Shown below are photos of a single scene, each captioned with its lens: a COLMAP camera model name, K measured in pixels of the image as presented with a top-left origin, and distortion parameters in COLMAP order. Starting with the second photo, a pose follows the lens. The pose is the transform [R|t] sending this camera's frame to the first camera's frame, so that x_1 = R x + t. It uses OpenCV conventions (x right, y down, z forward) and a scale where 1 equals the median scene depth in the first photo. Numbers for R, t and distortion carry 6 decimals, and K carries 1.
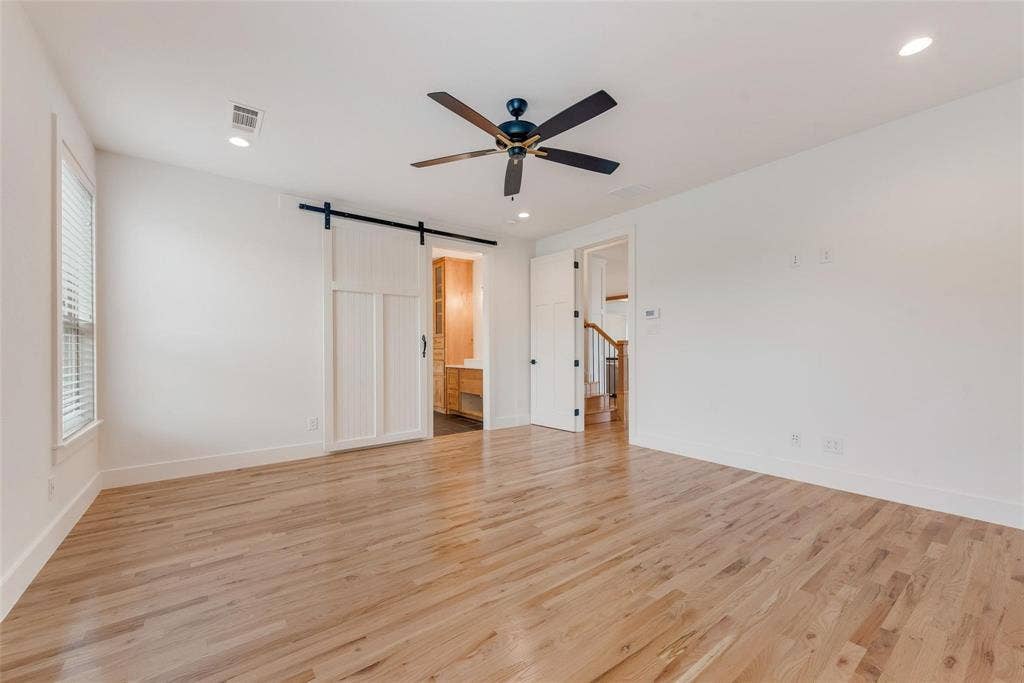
lens RADIAL K [[401.8, 0, 512.3], [0, 401.8, 347.1], [0, 0, 1]] dist [0.002277, 0.000349]
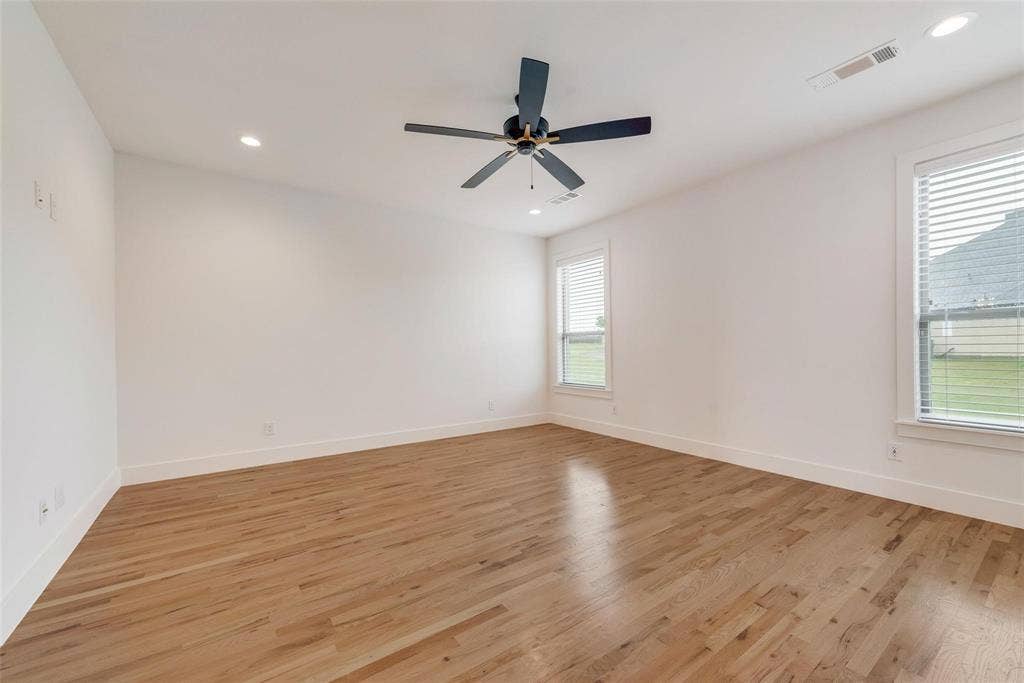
lens RADIAL K [[401.8, 0, 512.3], [0, 401.8, 347.1], [0, 0, 1]] dist [0.002277, 0.000349]
pose [[-0.999512, 0.011542, 0.029014, 0.030421], [0.011221, 0.999874, -0.011191, 0.014169], [-0.029140, -0.010860, -0.999516, 2.026452]]
